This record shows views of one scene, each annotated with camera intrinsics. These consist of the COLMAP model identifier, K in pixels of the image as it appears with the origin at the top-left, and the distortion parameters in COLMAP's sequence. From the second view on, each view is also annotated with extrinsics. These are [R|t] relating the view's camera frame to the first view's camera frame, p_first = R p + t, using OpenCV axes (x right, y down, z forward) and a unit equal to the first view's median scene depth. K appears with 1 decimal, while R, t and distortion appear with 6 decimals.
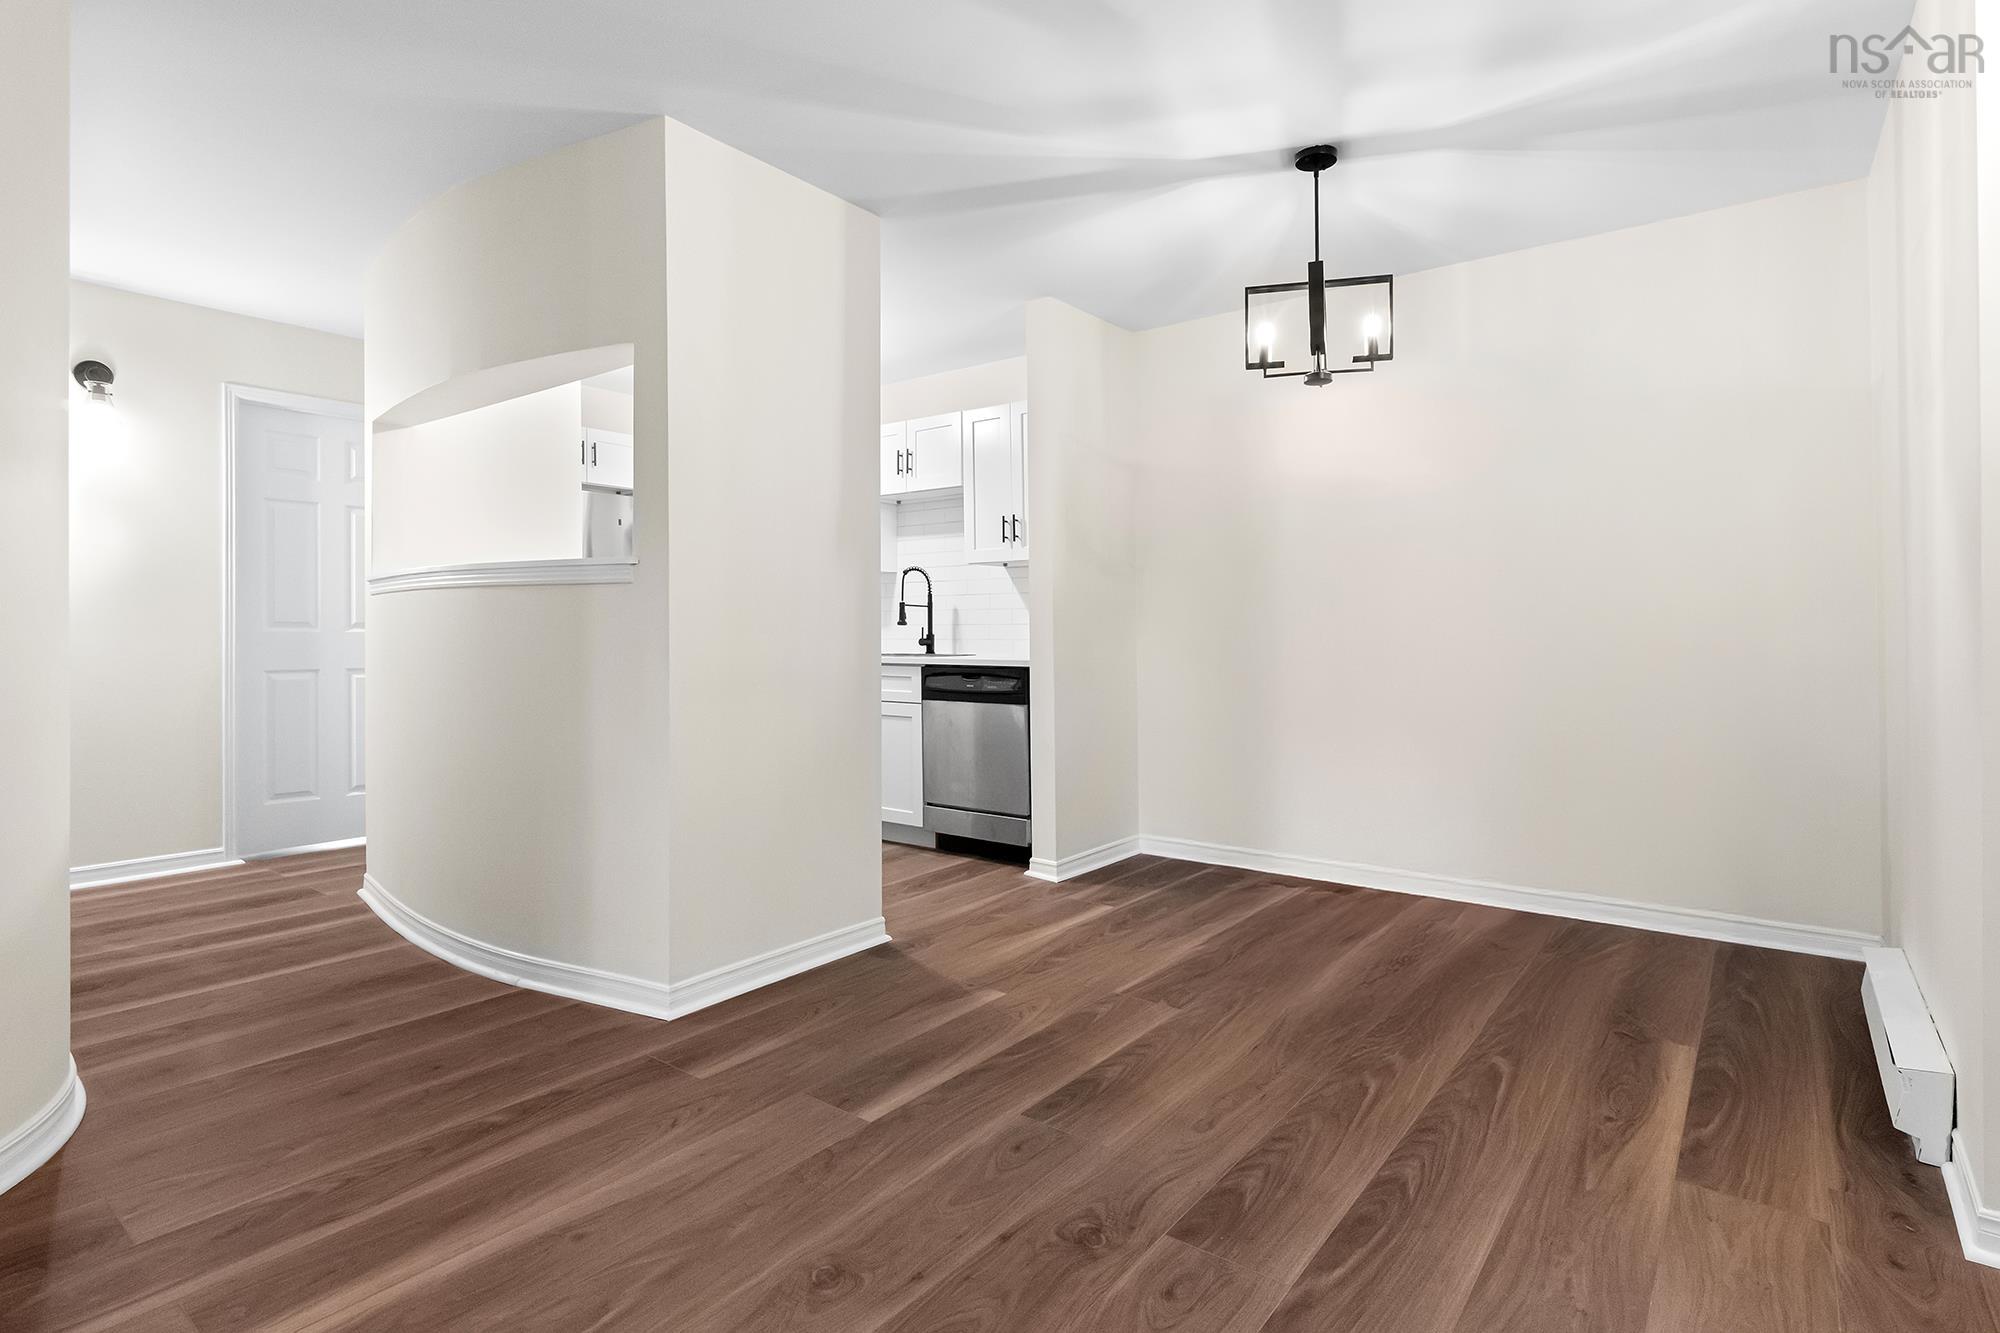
lens RADIAL K [[1004.8, 0, 1003.7], [0, 1004.8, 619.4], [0, 0, 1]] dist [-0.000842, 0.000250]
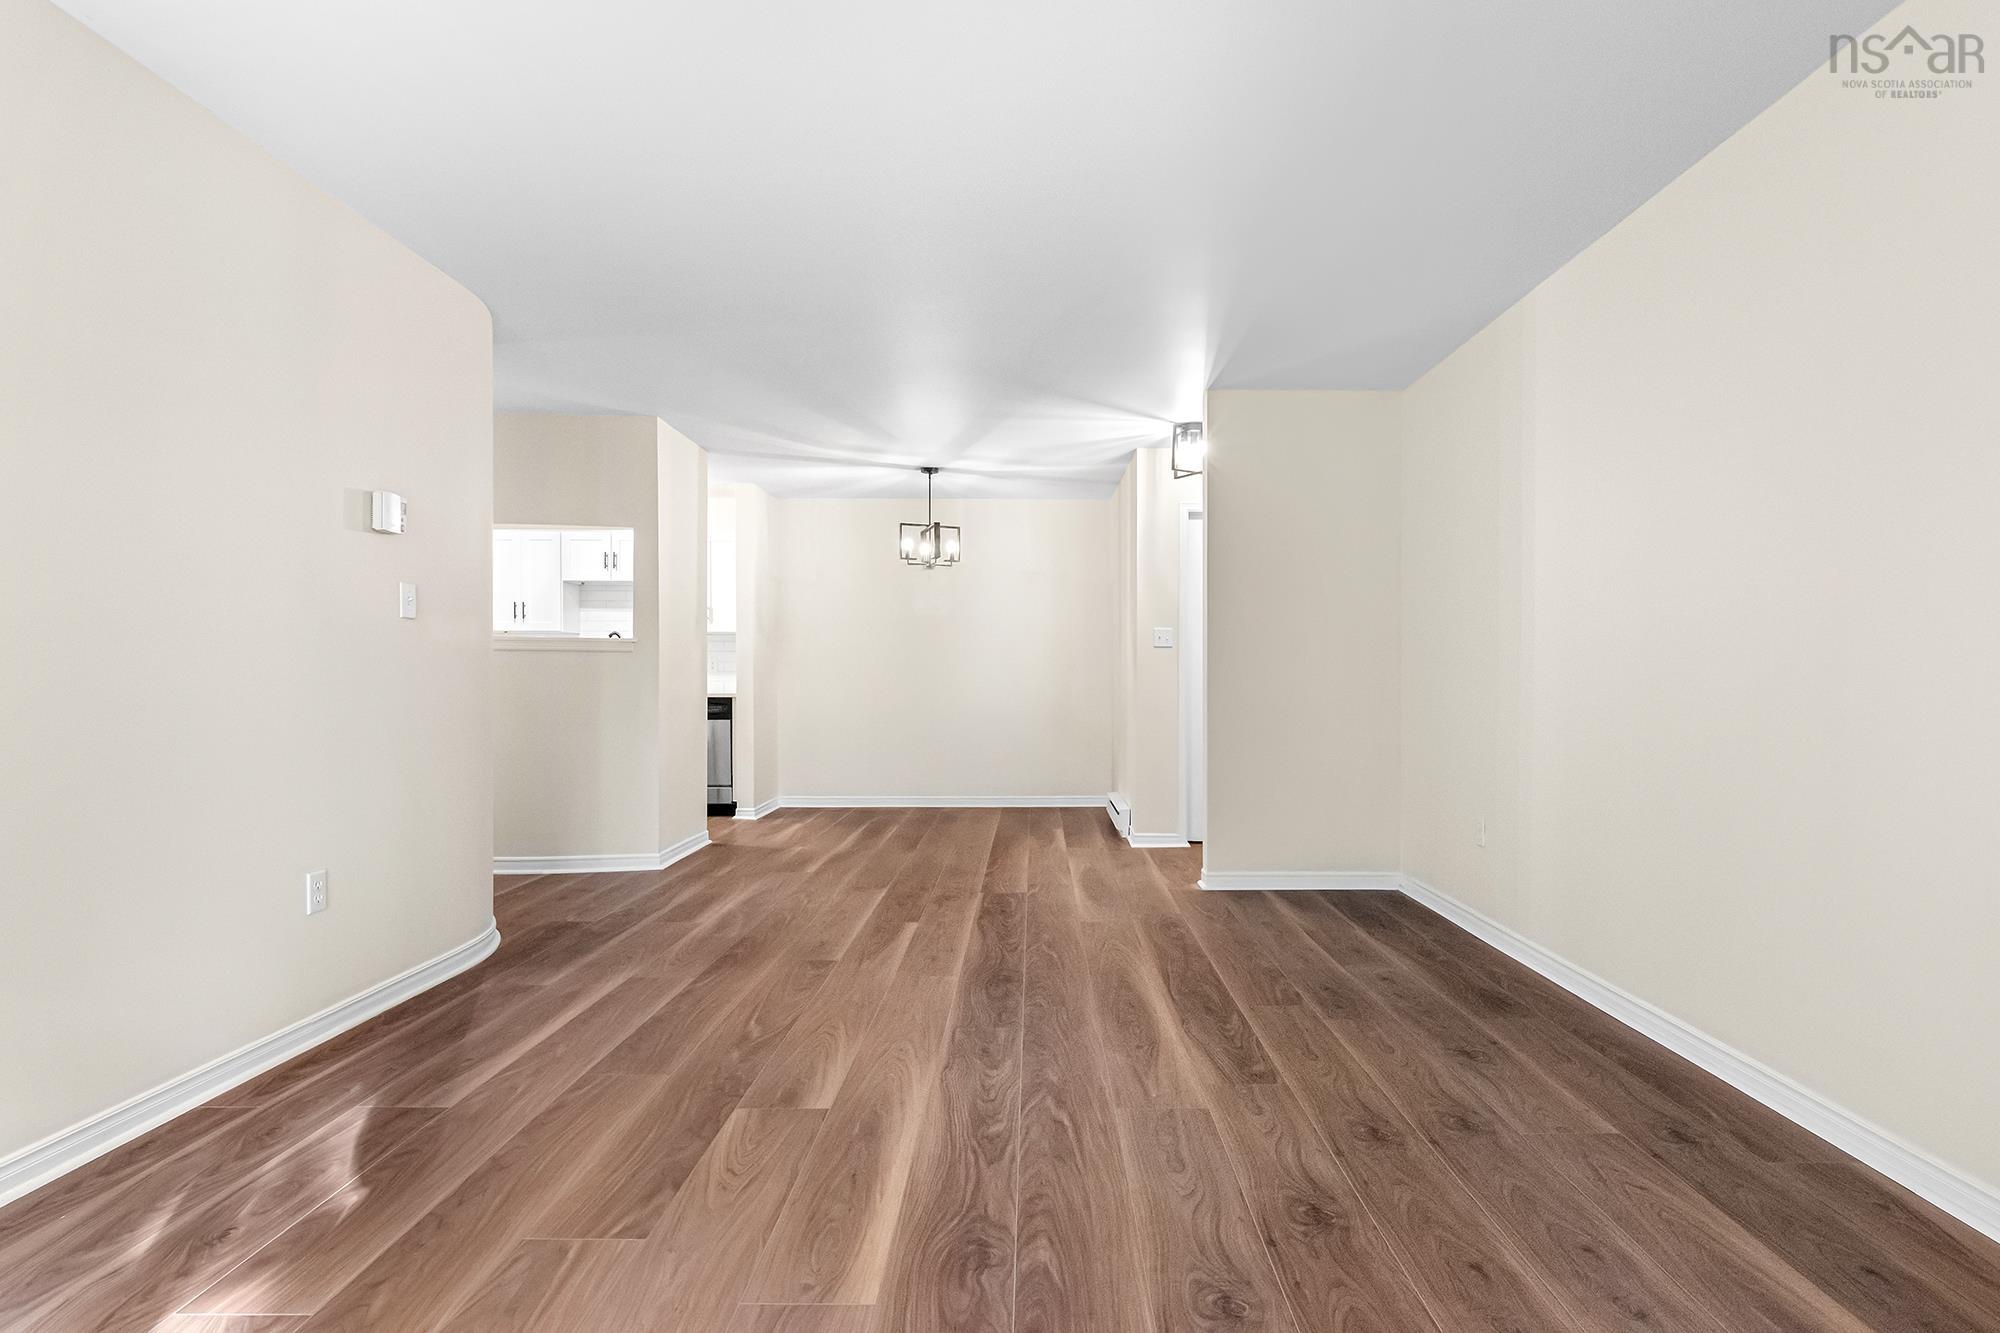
lens RADIAL K [[974.6, 0, 1036.9], [0, 974.6, 670.1], [0, 0, 1]] dist [-0.001180, -0.000485]
pose [[0.794796, 0.001658, 0.606875, -0.553610], [-0.008431, 0.999930, 0.008310, -0.015990], [-0.606818, -0.011721, 0.794754, -0.603757]]
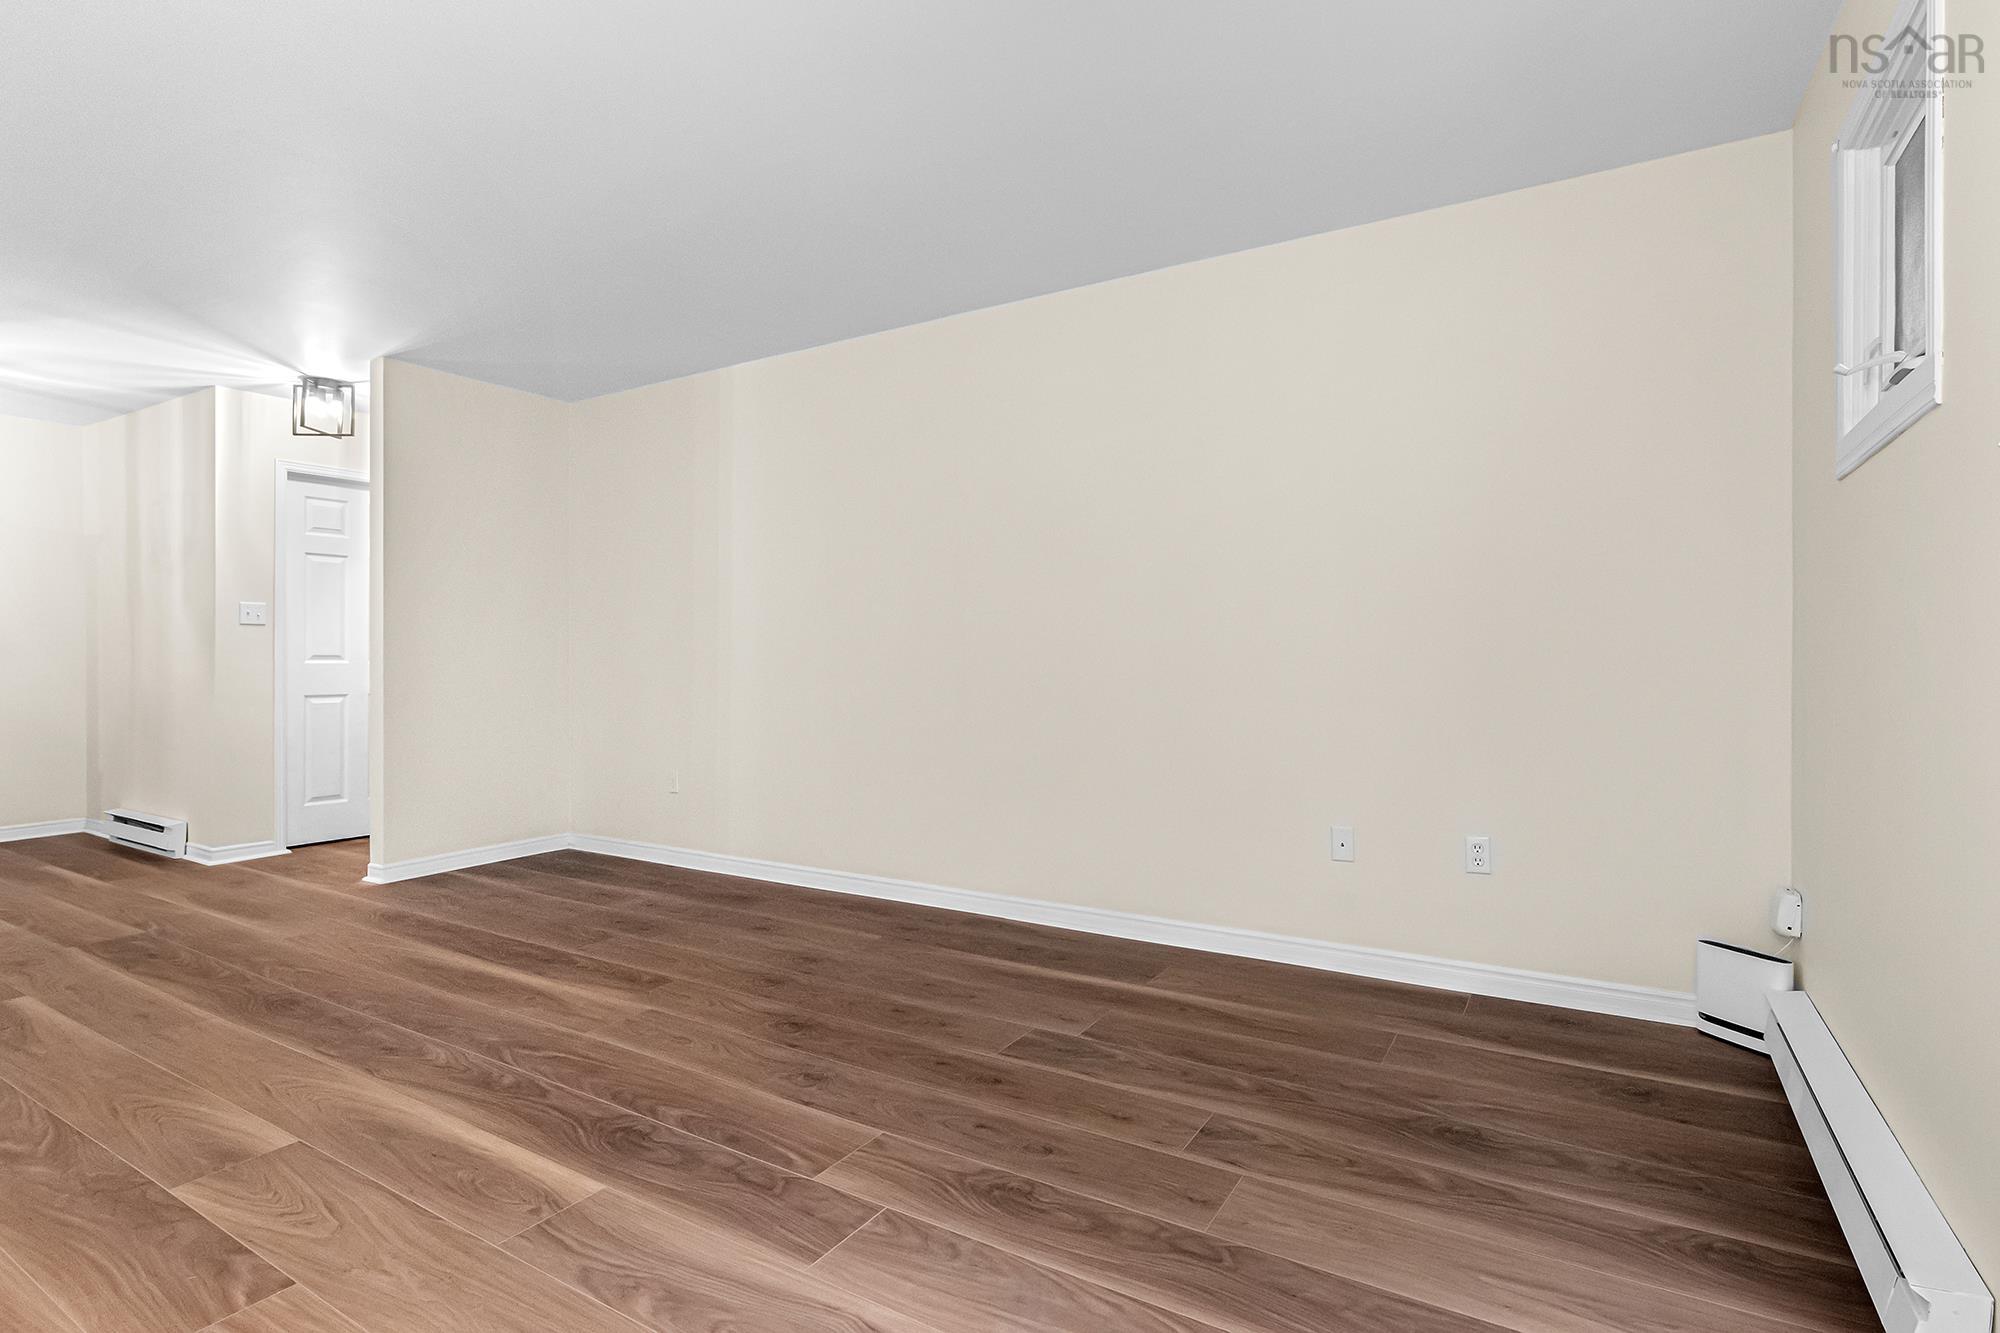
lens RADIAL K [[984.0, 0, 1000.7], [0, 984.0, 650.4], [0, 0, 1]] dist [0.002279, 0.000869]
pose [[-0.096221, 0.001615, 0.995359, -0.859257], [-0.010815, 0.999938, -0.002668, -0.014385], [-0.995301, -0.011021, -0.096198, -0.392486]]
